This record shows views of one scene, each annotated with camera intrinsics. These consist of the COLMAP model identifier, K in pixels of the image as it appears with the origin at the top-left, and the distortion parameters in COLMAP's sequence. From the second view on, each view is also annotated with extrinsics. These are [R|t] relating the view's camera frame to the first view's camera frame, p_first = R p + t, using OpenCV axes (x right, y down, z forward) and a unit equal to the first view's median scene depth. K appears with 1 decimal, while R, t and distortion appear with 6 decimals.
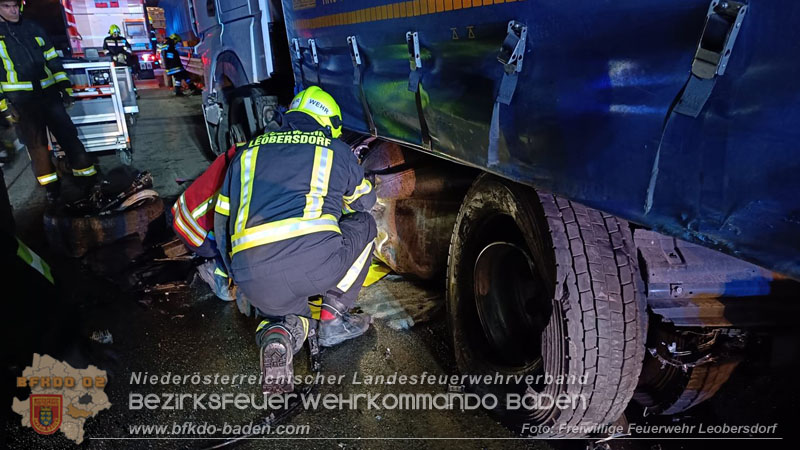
lens RADIAL K [[511.9, 0, 399.7], [0, 511.9, 206.2], [0, 0, 1]] dist [-0.004959, 0.001549]
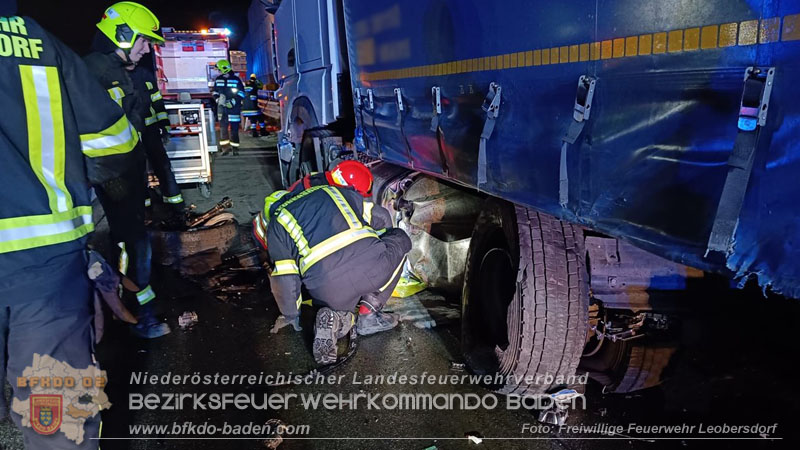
lens RADIAL K [[549.4, 0, 400.0], [0, 549.4, 225.0], [0, 0, 1]] dist [0.003934, 0.000176]
pose [[0.989439, 0.049635, -0.136185, 0.072490], [-0.058677, 0.996275, -0.063199, 0.055699], [0.132541, 0.070522, 0.988666, -0.197724]]
